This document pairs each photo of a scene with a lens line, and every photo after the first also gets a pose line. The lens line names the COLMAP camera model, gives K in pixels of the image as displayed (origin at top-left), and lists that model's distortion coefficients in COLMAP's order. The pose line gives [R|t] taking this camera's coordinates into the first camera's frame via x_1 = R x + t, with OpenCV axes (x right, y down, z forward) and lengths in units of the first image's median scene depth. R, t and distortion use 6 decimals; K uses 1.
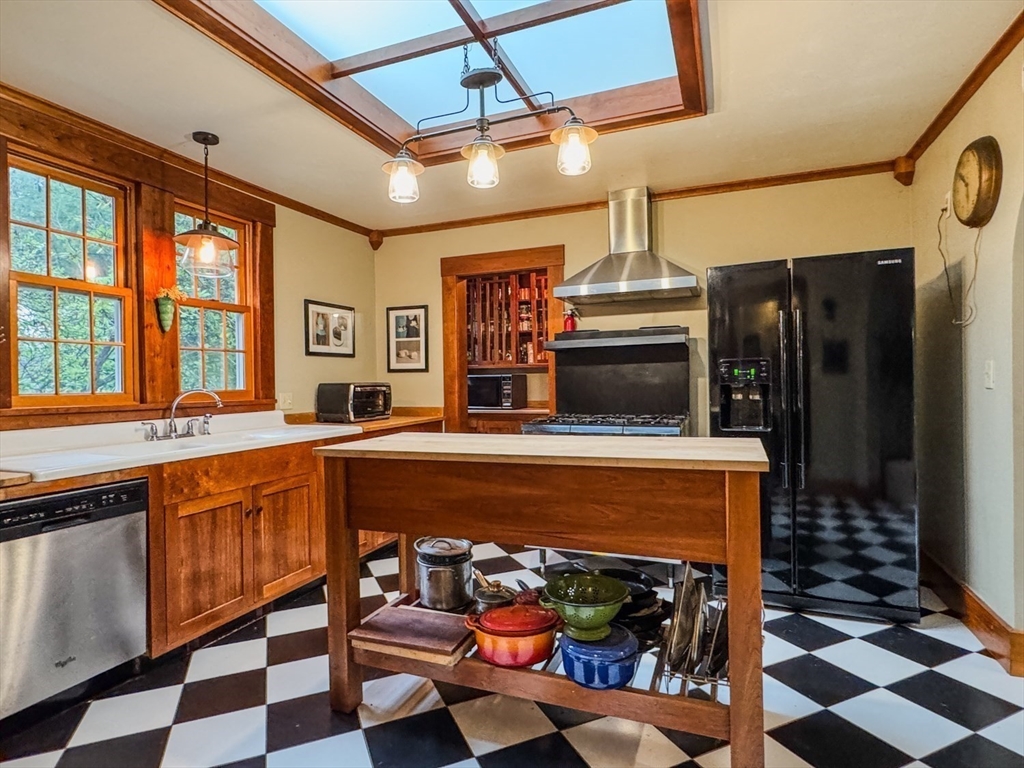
lens RADIAL K [[554.4, 0, 512.8], [0, 554.4, 380.2], [0, 0, 1]] dist [0.000245, -0.000044]
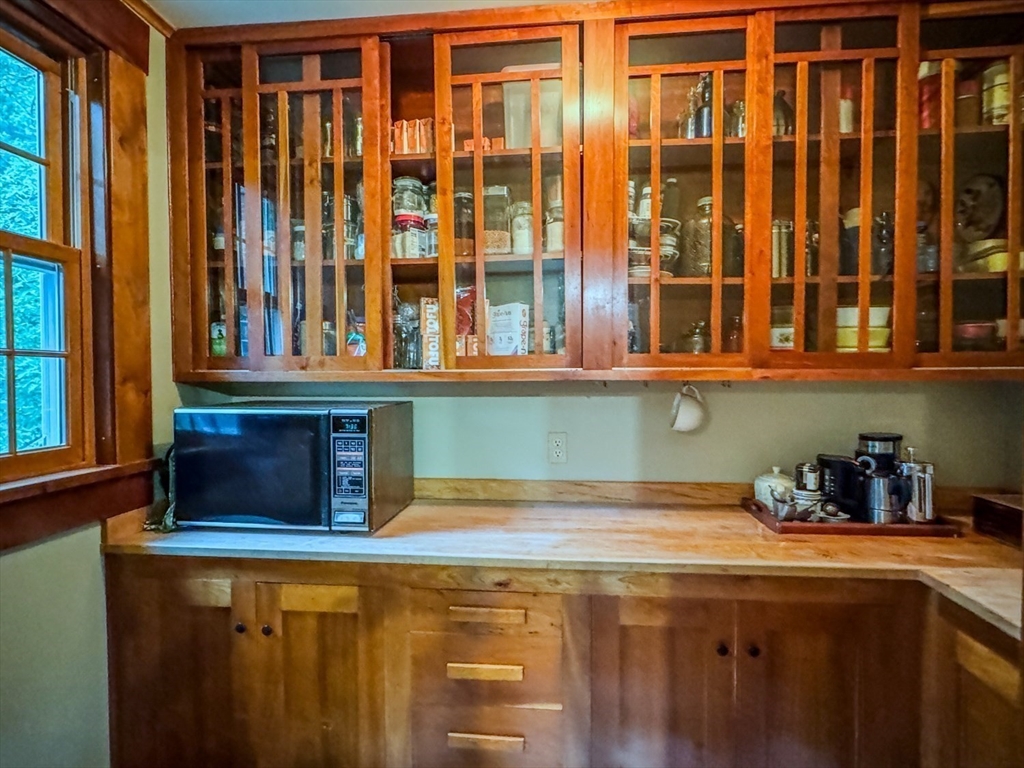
lens RADIAL K [[554.4, 0, 514.5], [0, 554.4, 381.2], [0, 0, 1]] dist [0.000245, -0.000044]
pose [[0.962256, 0.001837, 0.272141, -0.006741], [-0.003965, 0.999966, 0.007269, -0.024969], [-0.272118, -0.008074, 0.962230, 0.685961]]
